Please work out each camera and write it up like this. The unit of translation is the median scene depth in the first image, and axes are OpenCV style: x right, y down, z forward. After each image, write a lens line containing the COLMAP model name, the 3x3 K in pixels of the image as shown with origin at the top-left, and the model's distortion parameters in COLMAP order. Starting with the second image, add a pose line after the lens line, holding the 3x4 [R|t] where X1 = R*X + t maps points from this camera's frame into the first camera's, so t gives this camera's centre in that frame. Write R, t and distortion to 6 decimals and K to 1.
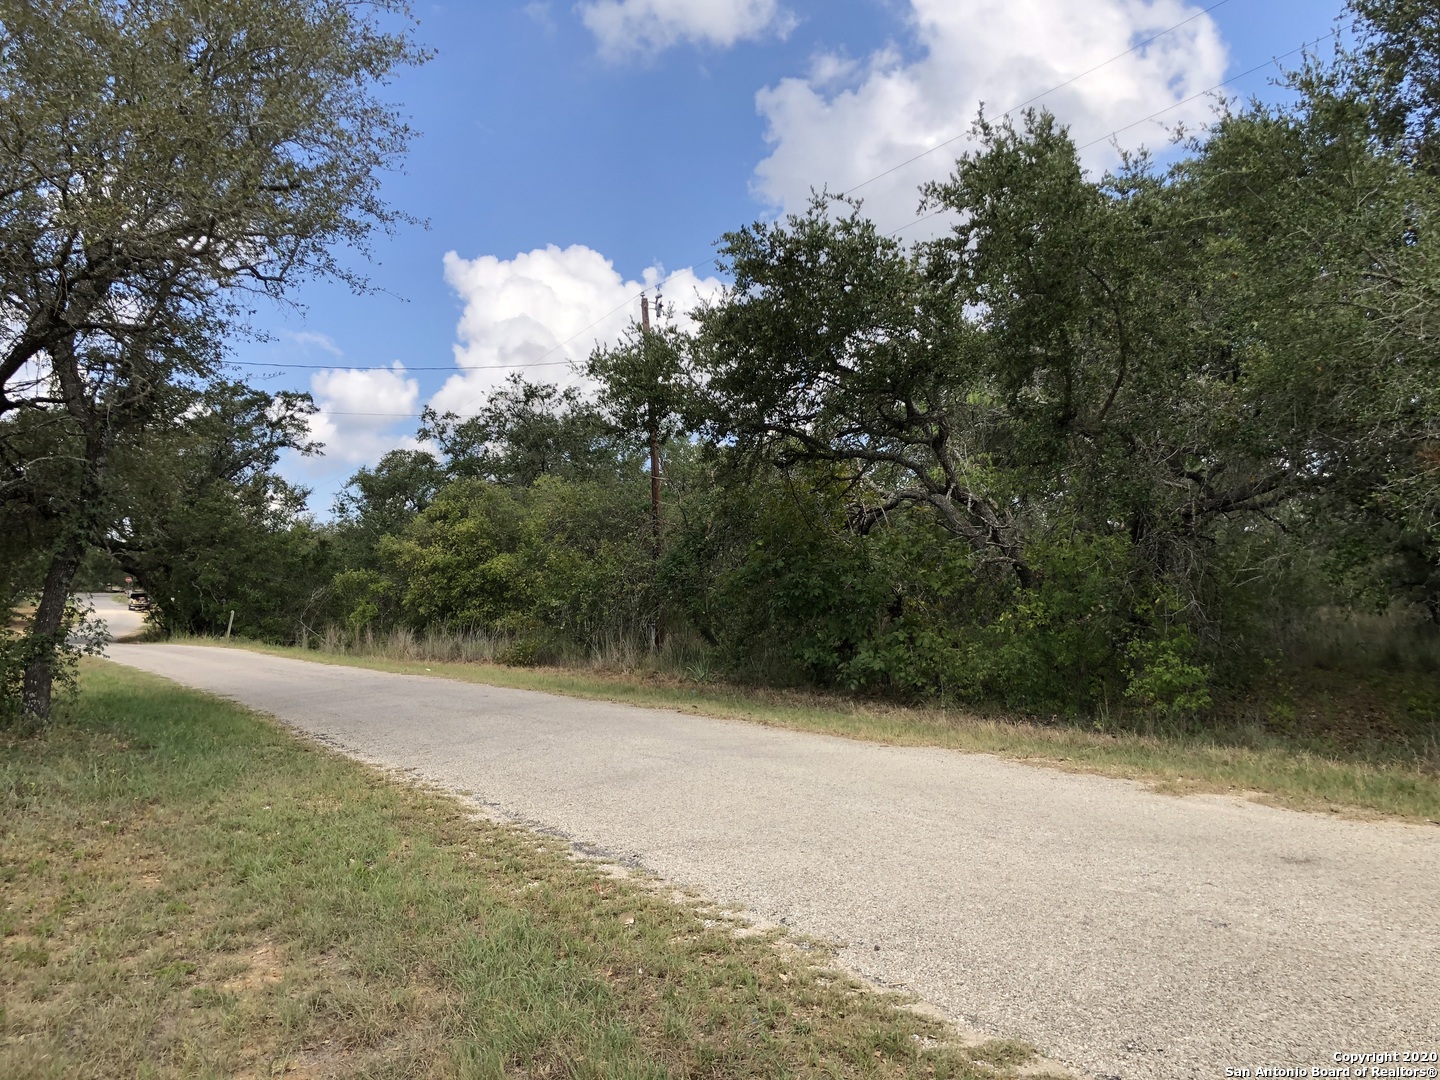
lens RADIAL K [[1163.4, 0, 719.3], [0, 1163.4, 545.7], [0, 0, 1]] dist [0.045238, -0.037953]
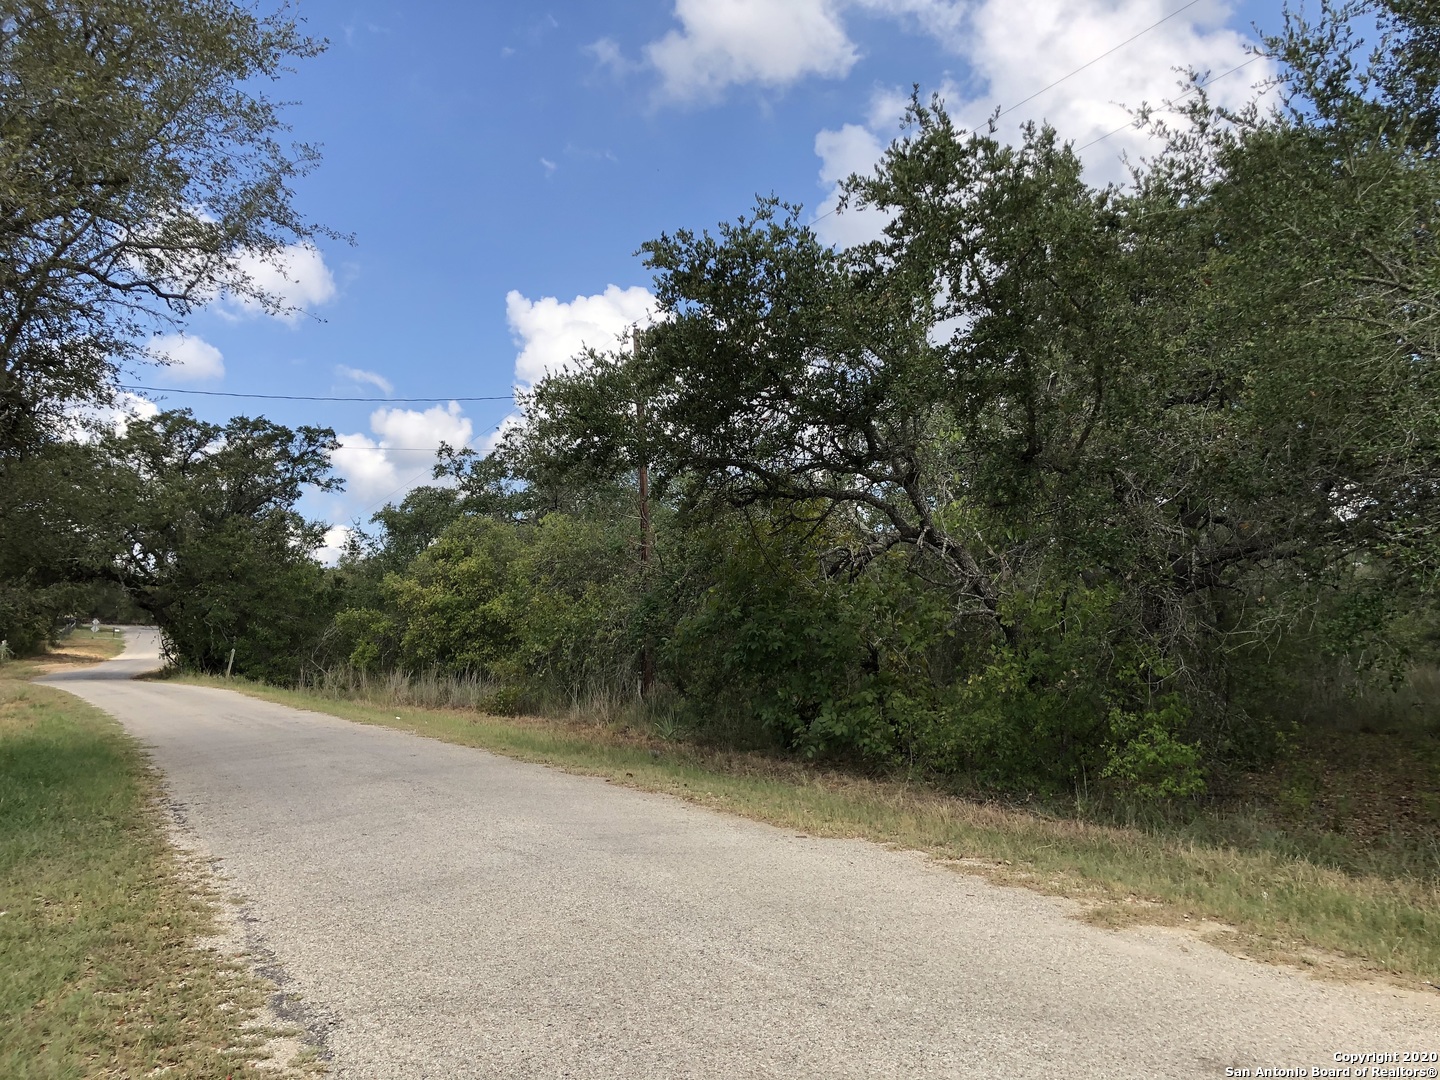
lens RADIAL K [[1163.4, 0, 725.2], [0, 1163.4, 539.6], [0, 0, 1]] dist [0.045238, -0.037953]
pose [[0.999102, 0.010551, -0.041026, 0.085604], [-0.012156, 0.999162, -0.039077, -0.006691], [0.040580, 0.039540, 0.998394, 0.104018]]
